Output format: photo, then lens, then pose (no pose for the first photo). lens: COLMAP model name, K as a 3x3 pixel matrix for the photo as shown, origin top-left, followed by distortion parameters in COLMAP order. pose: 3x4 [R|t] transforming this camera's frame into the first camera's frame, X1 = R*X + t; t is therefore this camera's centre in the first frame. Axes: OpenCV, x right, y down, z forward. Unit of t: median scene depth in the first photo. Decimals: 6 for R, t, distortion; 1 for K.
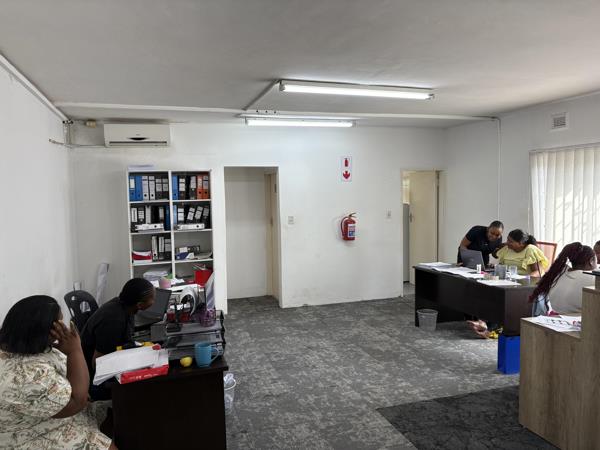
lens RADIAL K [[453.0, 0, 300.0], [0, 453.0, 225.0], [0, 0, 1]] dist [0.001435, 0.000064]
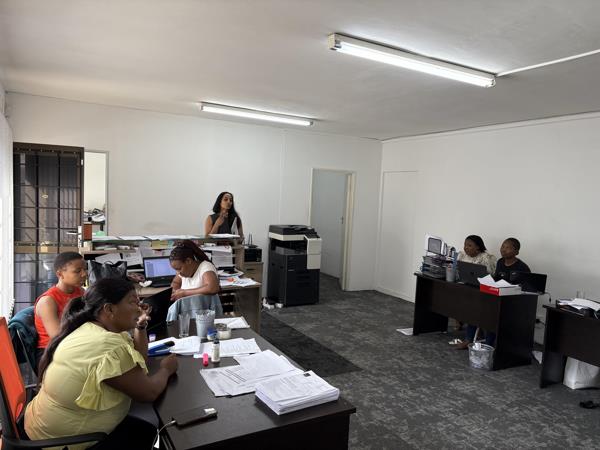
lens RADIAL K [[453.0, 0, 300.0], [0, 453.0, 225.0], [0, 0, 1]] dist [0.001435, 0.000064]
pose [[-0.981250, -0.008643, -0.192547, 0.514799], [-0.036024, 0.989615, 0.139159, -0.134805], [0.189345, 0.143486, -0.971370, 1.879265]]
